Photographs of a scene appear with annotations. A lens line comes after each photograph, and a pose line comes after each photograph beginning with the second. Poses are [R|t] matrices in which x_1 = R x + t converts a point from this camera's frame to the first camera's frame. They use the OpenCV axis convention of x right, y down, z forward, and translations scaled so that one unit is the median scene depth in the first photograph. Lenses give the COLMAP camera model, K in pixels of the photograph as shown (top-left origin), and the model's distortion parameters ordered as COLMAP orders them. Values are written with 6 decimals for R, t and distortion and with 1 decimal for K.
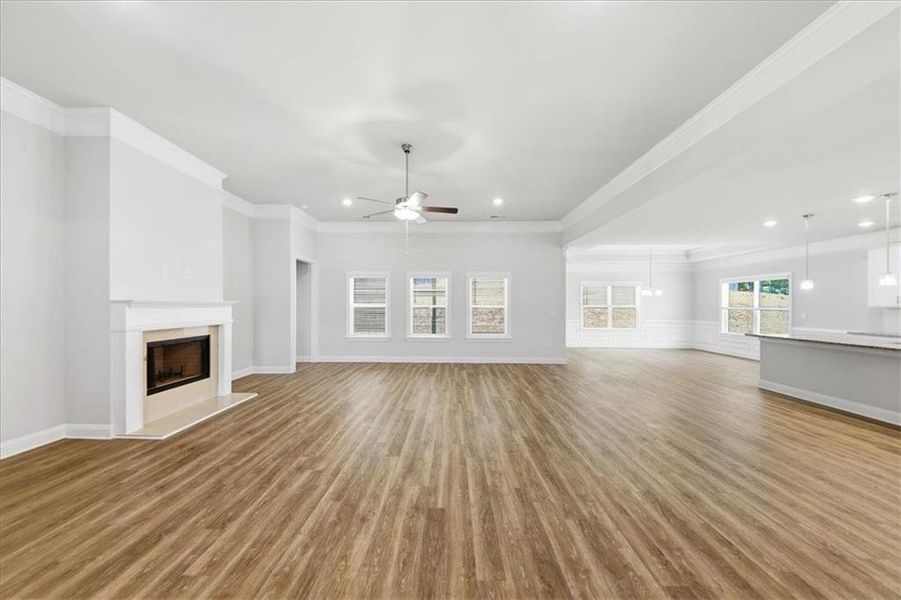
lens RADIAL K [[320.6, 0, 450.9], [0, 320.6, 302.7], [0, 0, 1]] dist [0.000753, -0.000171]
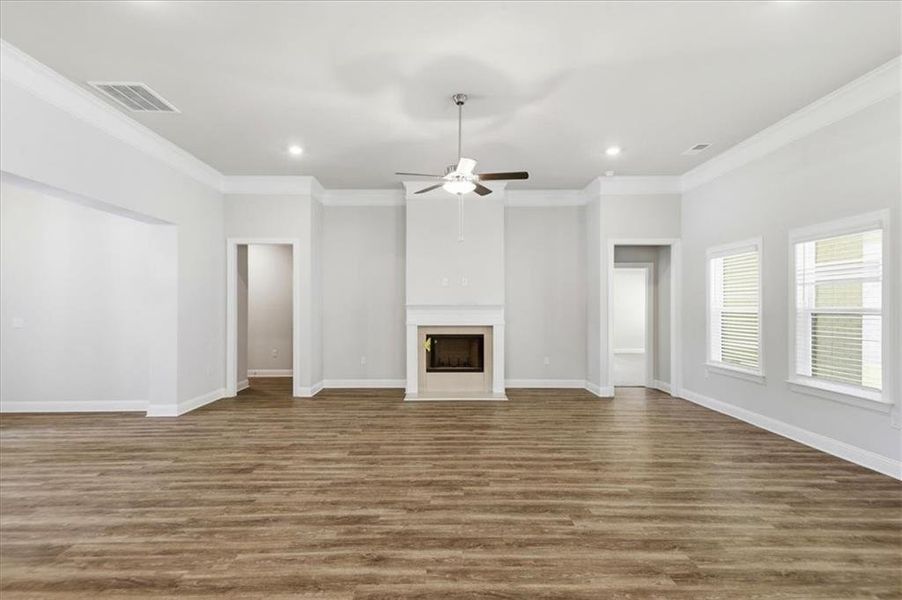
lens RADIAL K [[466.5, 0, 446.1], [0, 466.5, 315.5], [0, 0, 1]] dist [-0.001691, 0.010294]
pose [[0.014751, 0.021569, -0.999659, 1.336248], [-0.004492, 0.999759, 0.021505, 0.002066], [0.999881, 0.004173, 0.014844, 1.307018]]
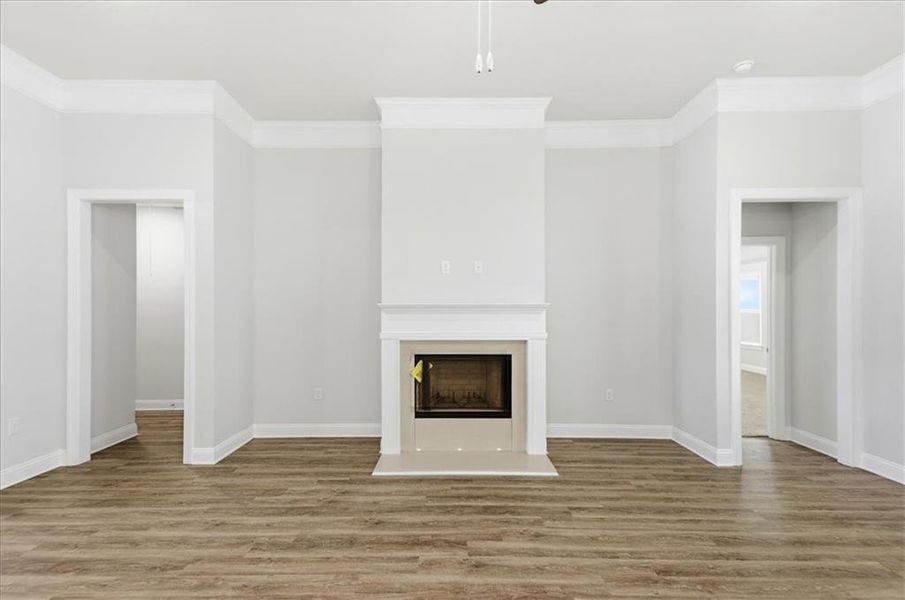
lens RADIAL K [[425.3, 0, 454.6], [0, 425.3, 310.4], [0, 0, 1]] dist [0.000886, -0.000462]
pose [[0.040913, 0.006141, -0.999144, 0.190386], [-0.004726, 0.999971, 0.005953, 0.006911], [0.999152, 0.004479, 0.040941, 1.309189]]
